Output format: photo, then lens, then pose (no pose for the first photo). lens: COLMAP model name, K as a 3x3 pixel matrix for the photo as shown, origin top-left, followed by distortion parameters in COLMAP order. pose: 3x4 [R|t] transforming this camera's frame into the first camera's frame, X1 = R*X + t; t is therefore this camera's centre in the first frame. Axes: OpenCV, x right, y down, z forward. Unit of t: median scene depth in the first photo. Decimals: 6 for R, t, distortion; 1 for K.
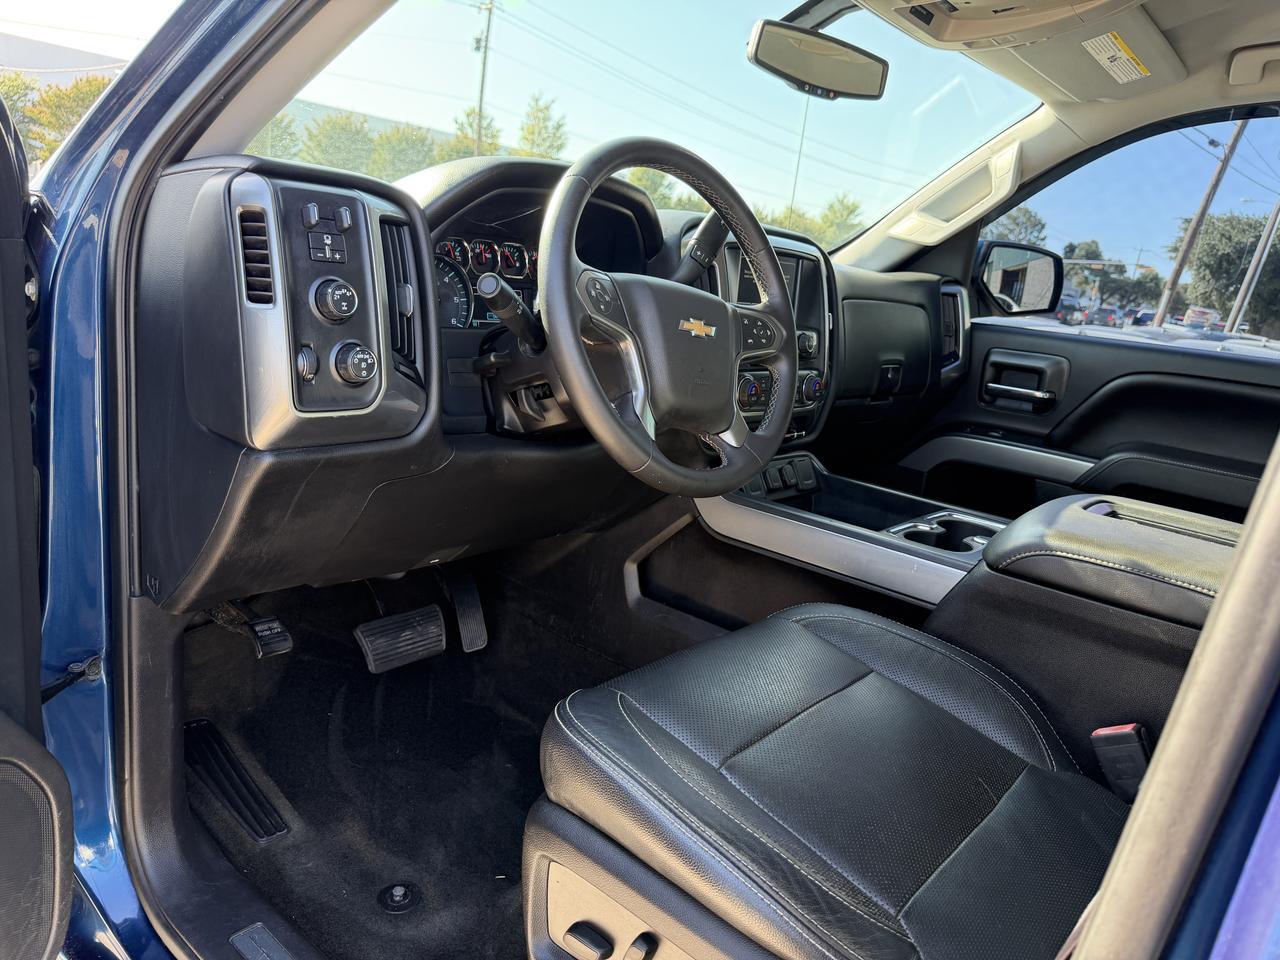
lens RADIAL K [[930.2, 0, 640.0], [0, 930.2, 480.0], [0, 0, 1]] dist [0.001139, -0.004486]
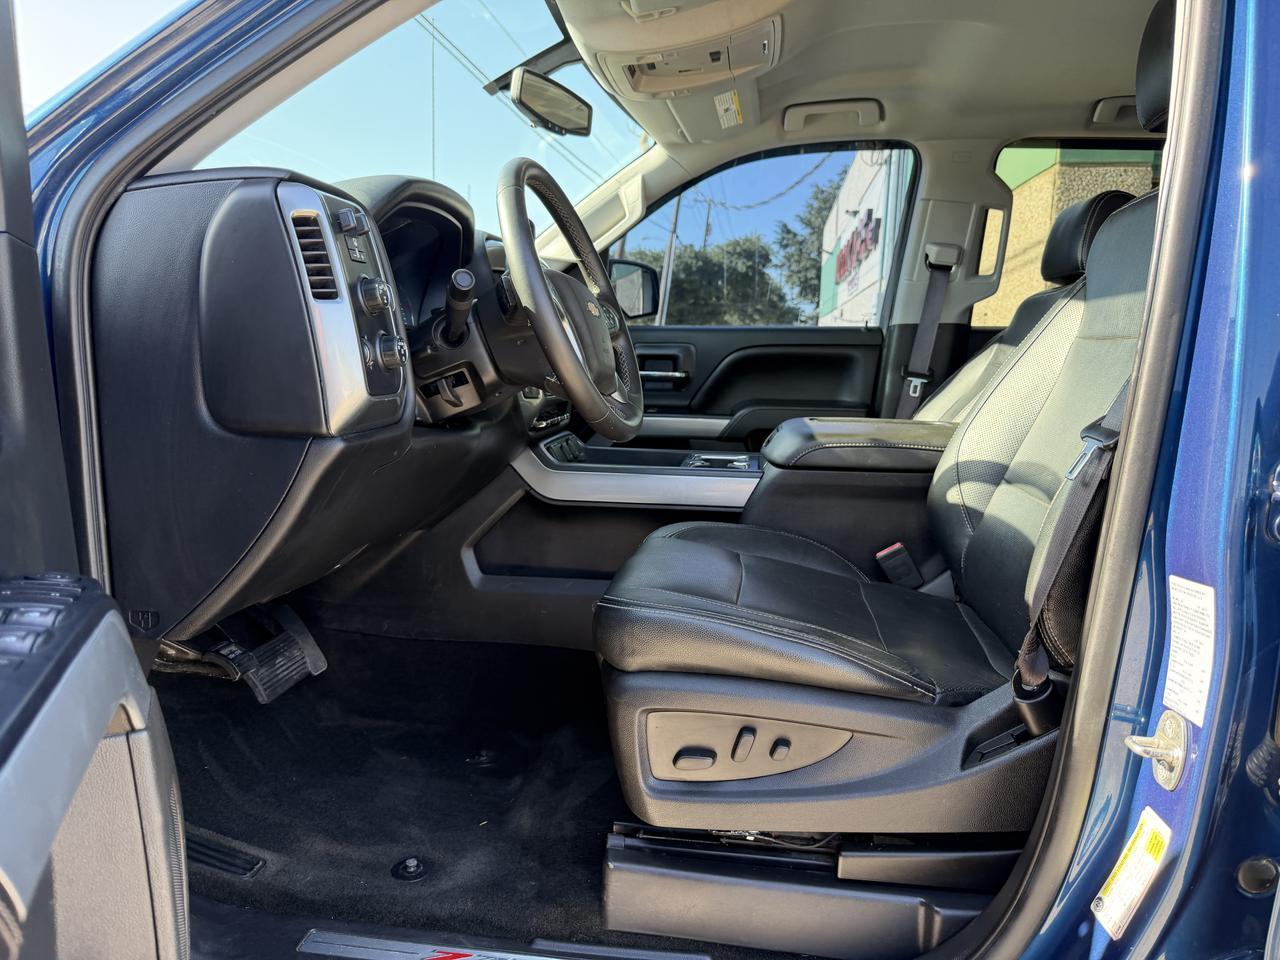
lens RADIAL K [[945.5, 0, 640.7], [0, 945.5, 502.5], [0, 0, 1]] dist [0.009889, -0.001679]
pose [[0.836902, -0.183263, 0.515762, -0.430598], [0.202077, 0.979165, 0.020020, 0.059348], [-0.508685, 0.087469, 0.856498, -0.078531]]
